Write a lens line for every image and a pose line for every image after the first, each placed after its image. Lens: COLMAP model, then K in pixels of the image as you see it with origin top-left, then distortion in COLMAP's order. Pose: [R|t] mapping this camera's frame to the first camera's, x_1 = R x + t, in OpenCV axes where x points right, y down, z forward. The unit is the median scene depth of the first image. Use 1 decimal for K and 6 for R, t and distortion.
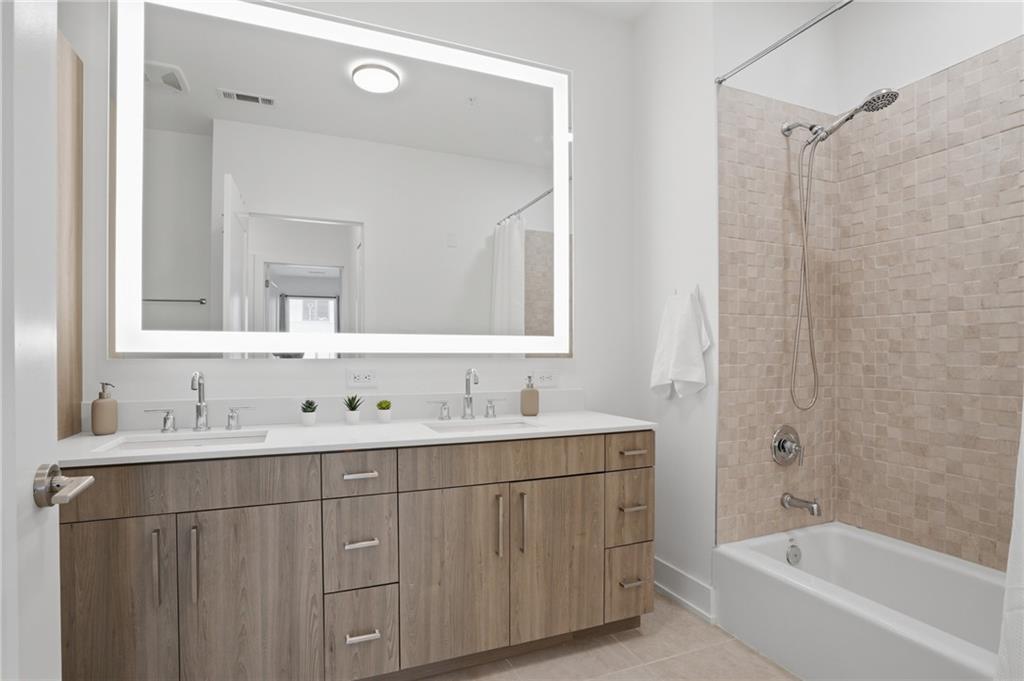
lens RADIAL K [[529.3, 0, 513.8], [0, 529.3, 341.2], [0, 0, 1]] dist [-0.016598, 0.000319]
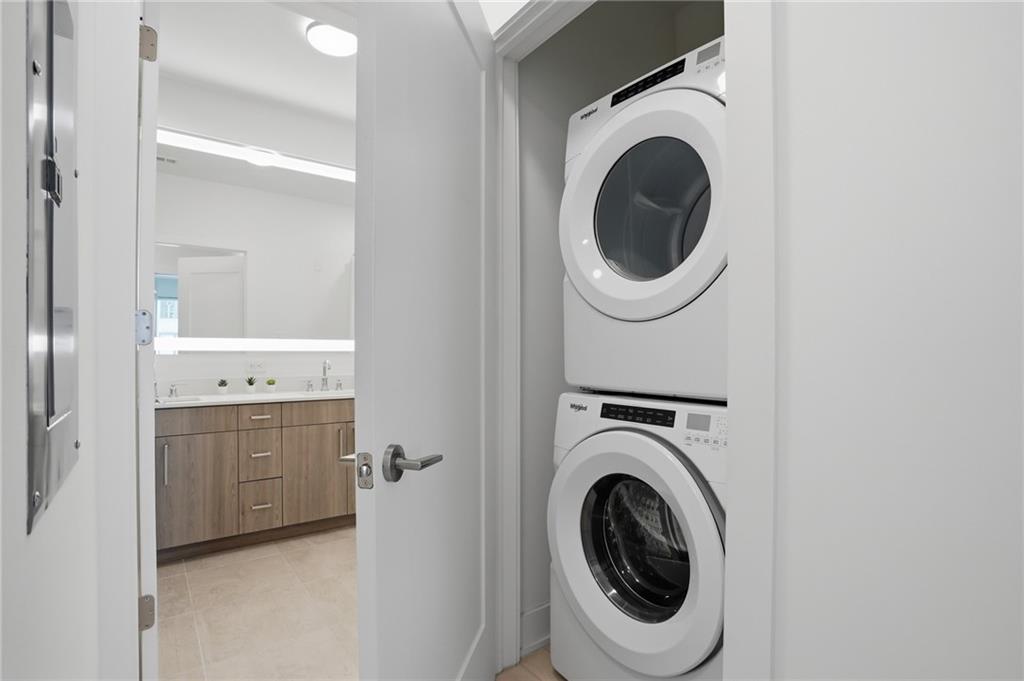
lens RADIAL K [[529.3, 0, 506.1], [0, 529.3, 345.5], [0, 0, 1]] dist [-0.016598, 0.000319]
pose [[0.976876, 0.003795, 0.213774, 0.146127], [-0.005648, 0.999952, 0.008058, -0.013973], [-0.213733, -0.009079, 0.976850, -0.936386]]
